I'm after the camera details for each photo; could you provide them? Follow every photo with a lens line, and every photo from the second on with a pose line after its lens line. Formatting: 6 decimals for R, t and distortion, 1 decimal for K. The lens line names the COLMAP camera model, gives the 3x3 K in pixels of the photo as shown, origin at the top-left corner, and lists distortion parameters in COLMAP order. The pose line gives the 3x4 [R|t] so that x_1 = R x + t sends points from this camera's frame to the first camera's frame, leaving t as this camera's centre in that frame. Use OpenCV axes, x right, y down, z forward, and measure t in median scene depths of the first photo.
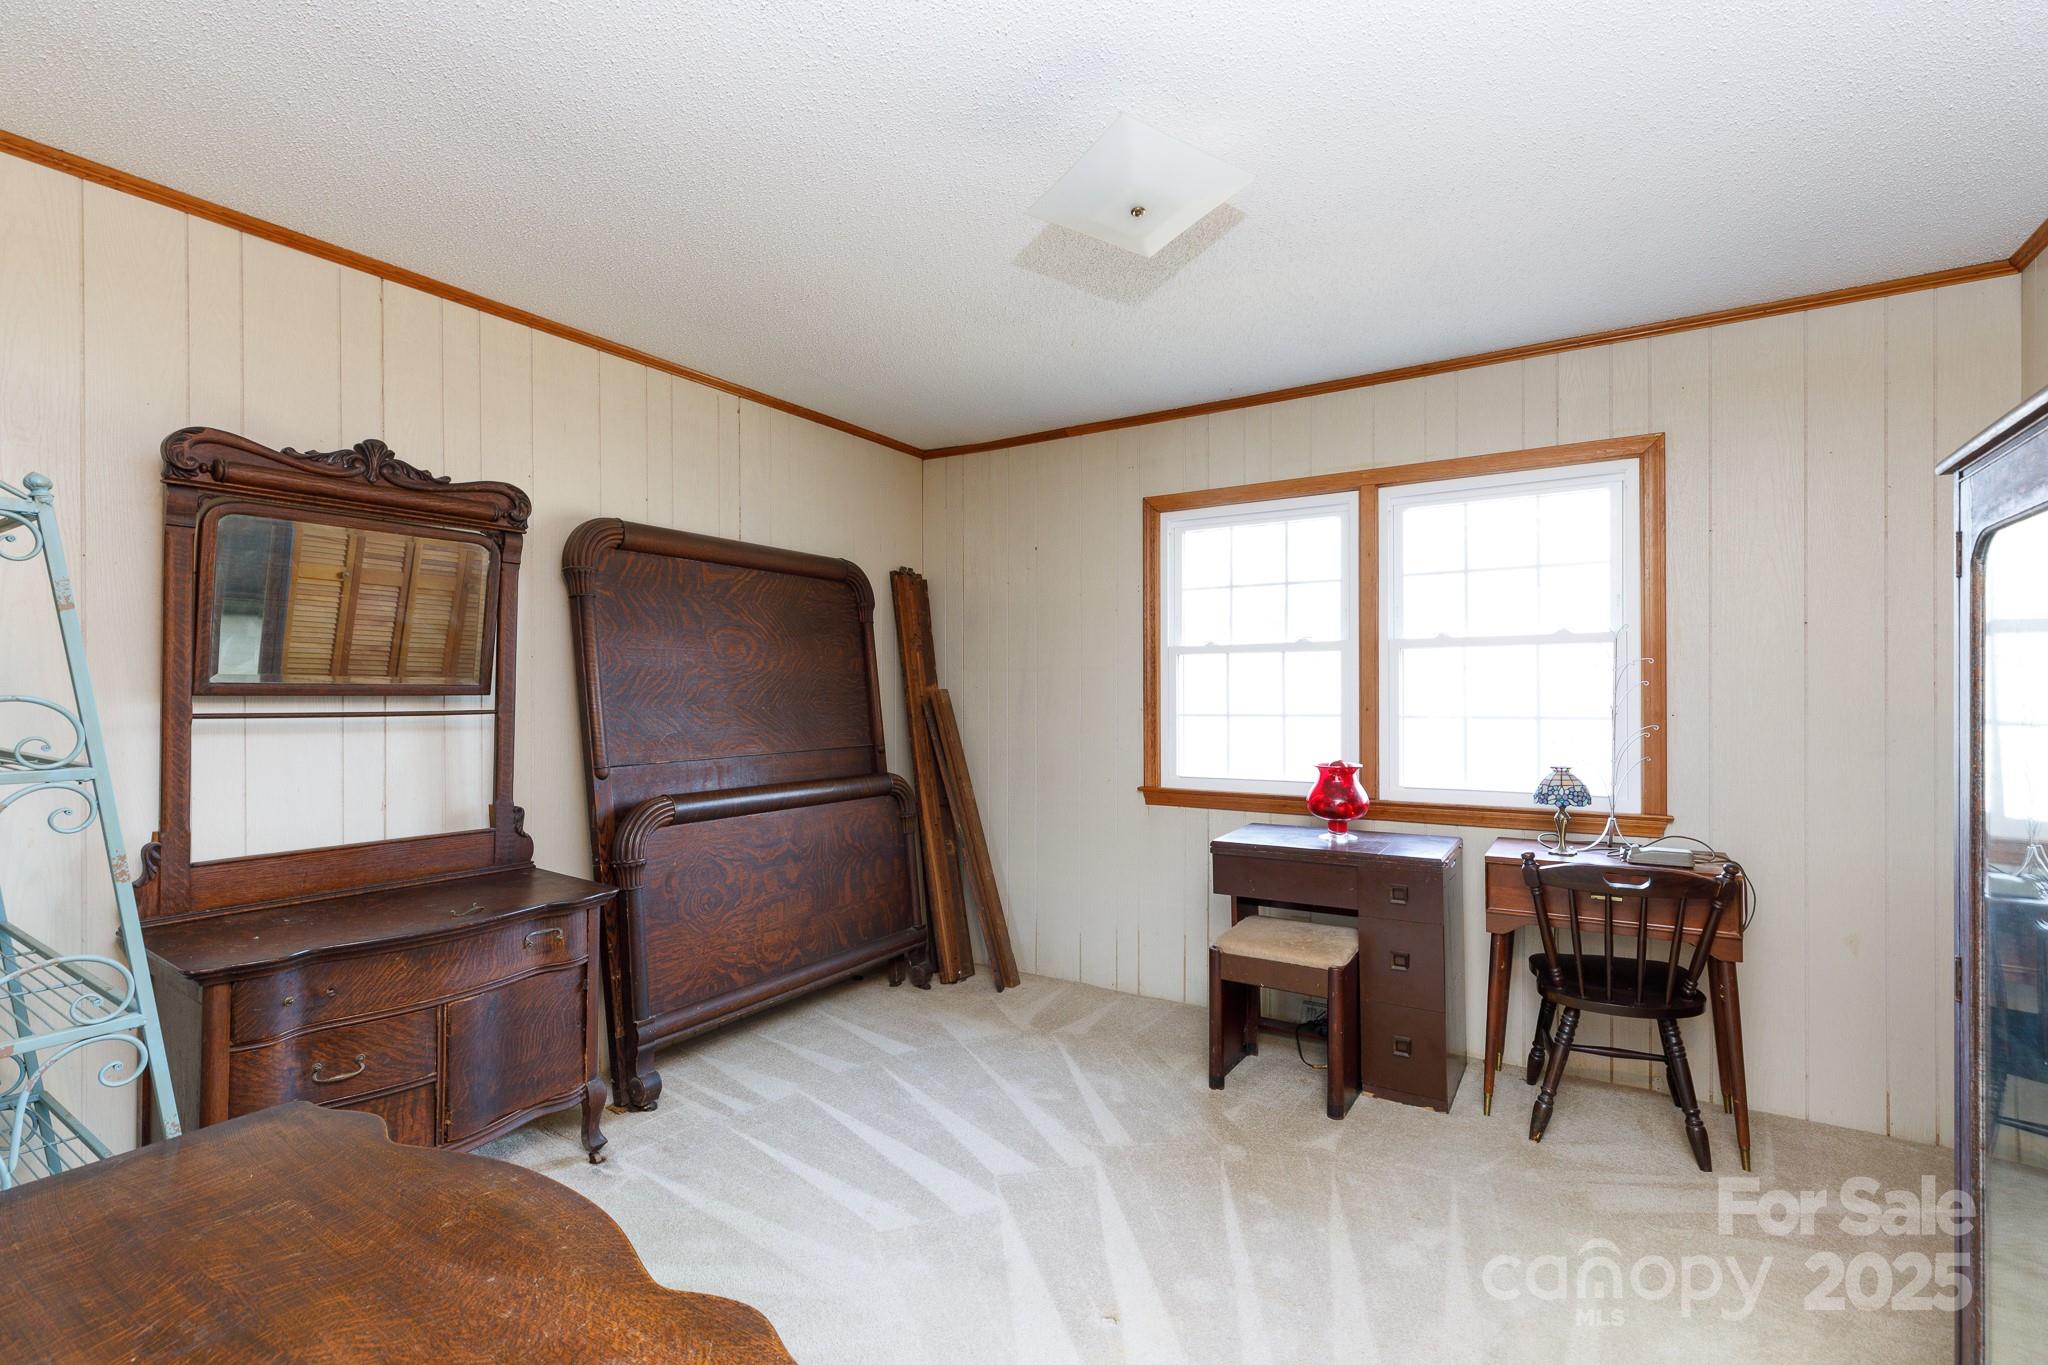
lens RADIAL K [[919.6, 0, 1024.1], [0, 919.6, 685.9], [0, 0, 1]] dist [0.005430, -0.000432]
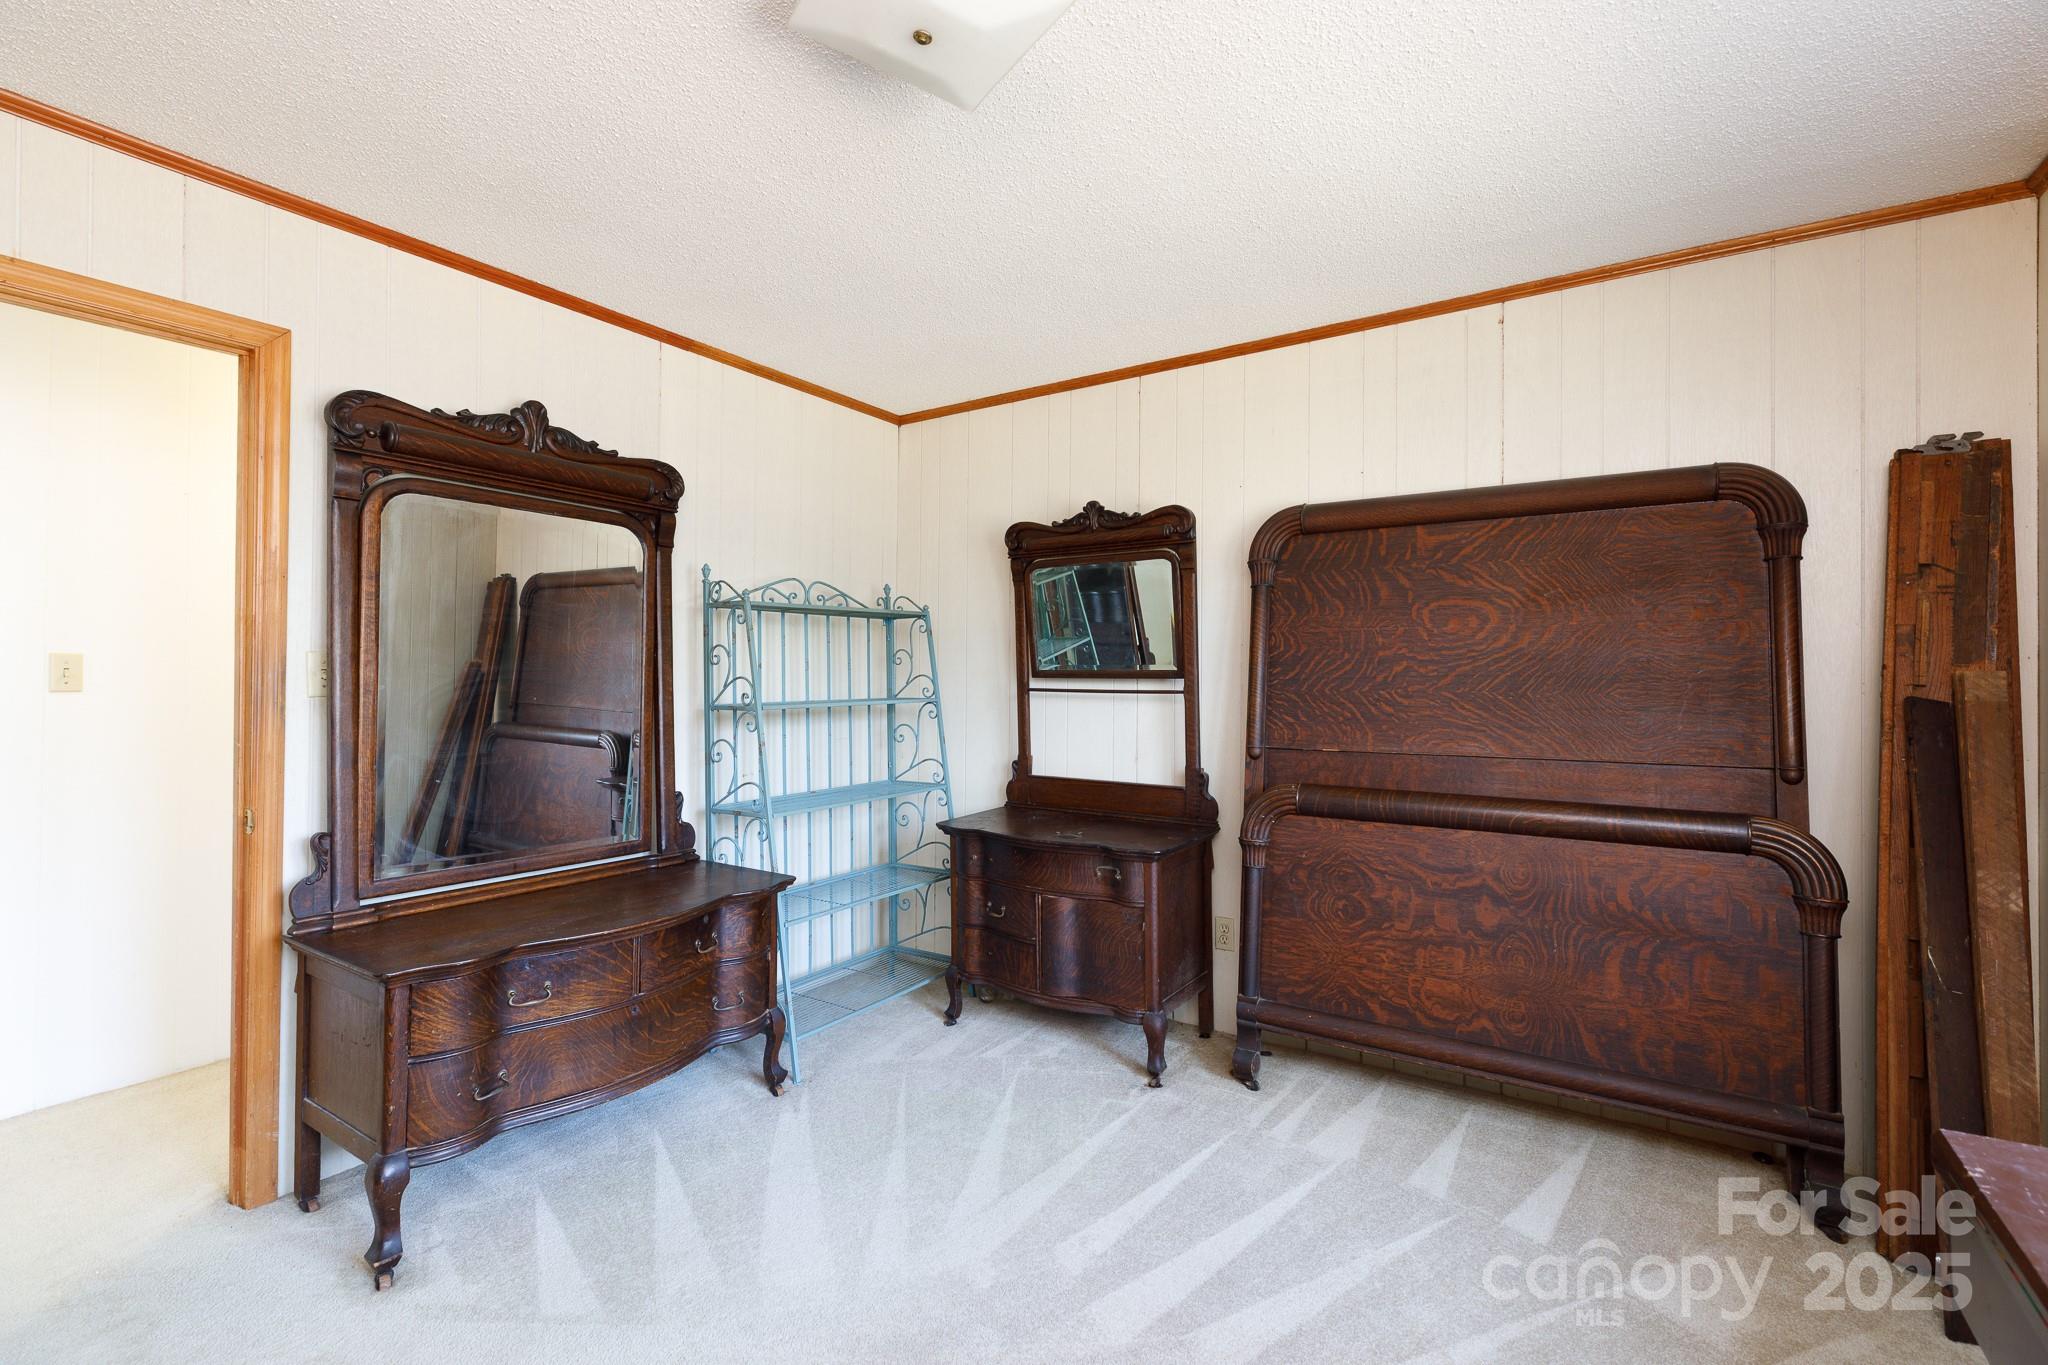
lens RADIAL K [[919.6, 0, 1023.7], [0, 919.6, 665.8], [0, 0, 1]] dist [0.005430, -0.000432]
pose [[-0.013661, -0.011325, -0.999843, 0.561667], [0.004732, 0.999924, -0.011390, 0.005354], [0.999895, -0.004887, -0.013606, 0.697593]]
